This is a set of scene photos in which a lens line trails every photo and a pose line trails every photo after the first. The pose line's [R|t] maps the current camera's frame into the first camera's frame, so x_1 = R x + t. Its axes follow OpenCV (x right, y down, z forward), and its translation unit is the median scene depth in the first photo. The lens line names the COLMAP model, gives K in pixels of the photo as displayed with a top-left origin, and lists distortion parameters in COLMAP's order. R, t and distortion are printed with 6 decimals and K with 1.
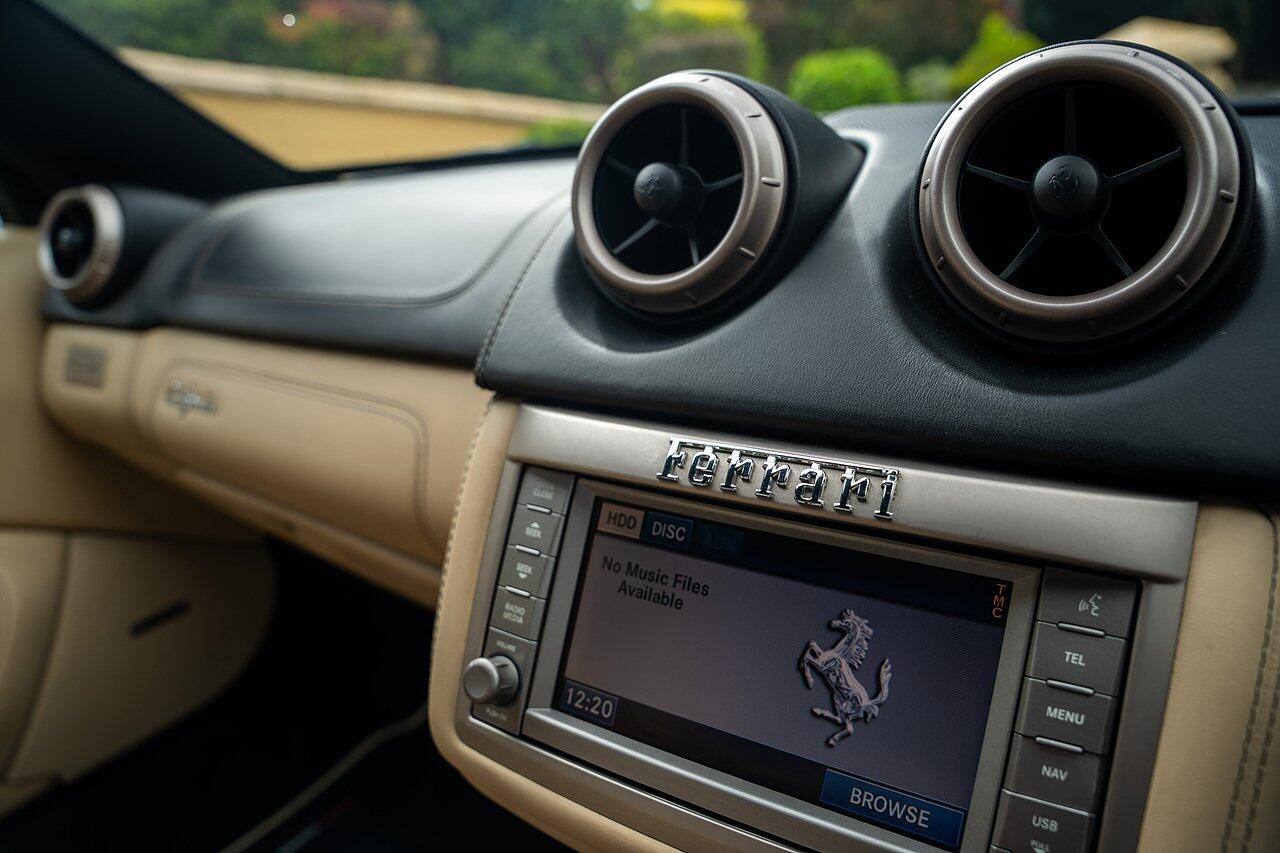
lens RADIAL K [[902.4, 0, 659.6], [0, 902.4, 424.8], [0, 0, 1]] dist [-0.180061, 0.125655]
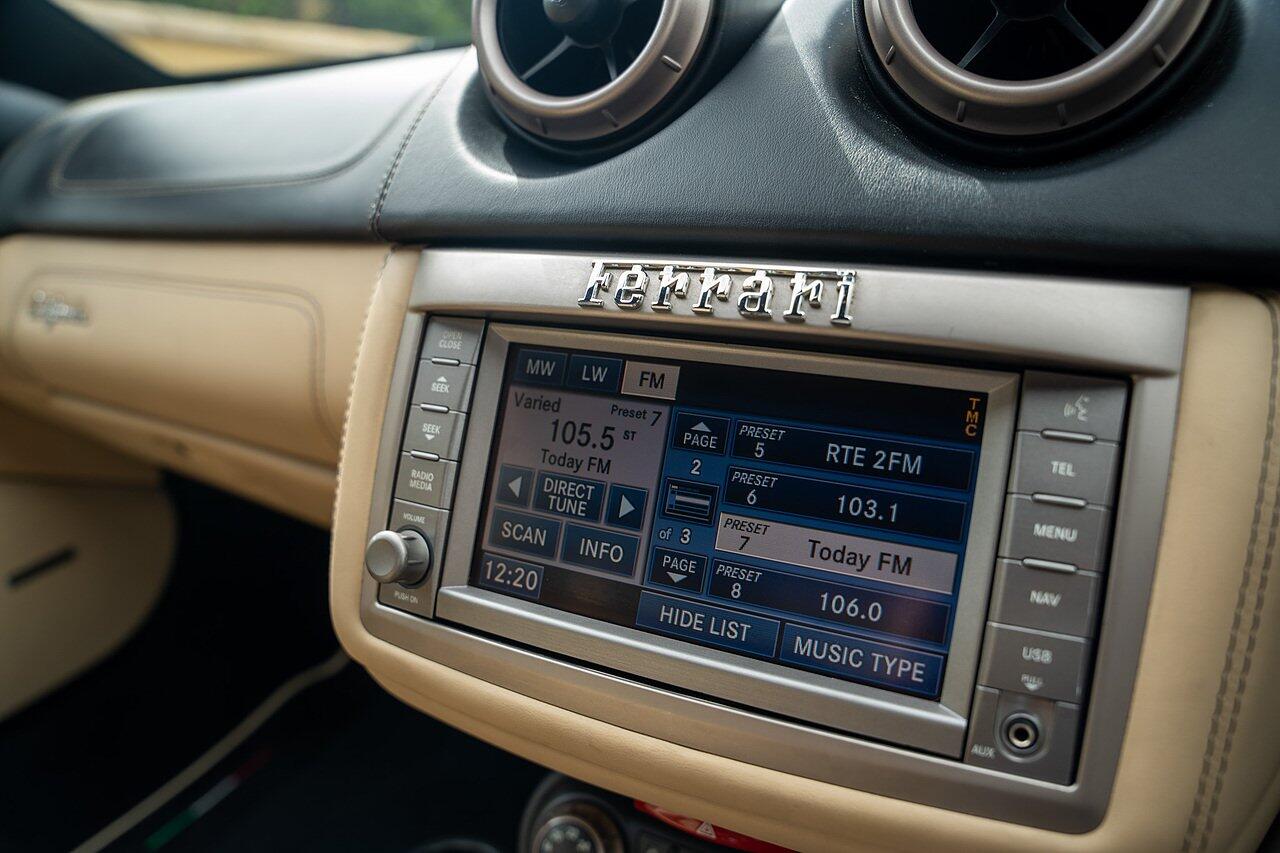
lens RADIAL K [[902.4, 0, 659.6], [0, 902.4, 424.8], [0, 0, 1]] dist [-0.180061, 0.125655]
pose [[0.995123, -0.037125, 0.091384, -0.008081], [0.032262, 0.998013, 0.054126, 0.119491], [-0.093212, -0.050914, 0.994344, 0.109713]]
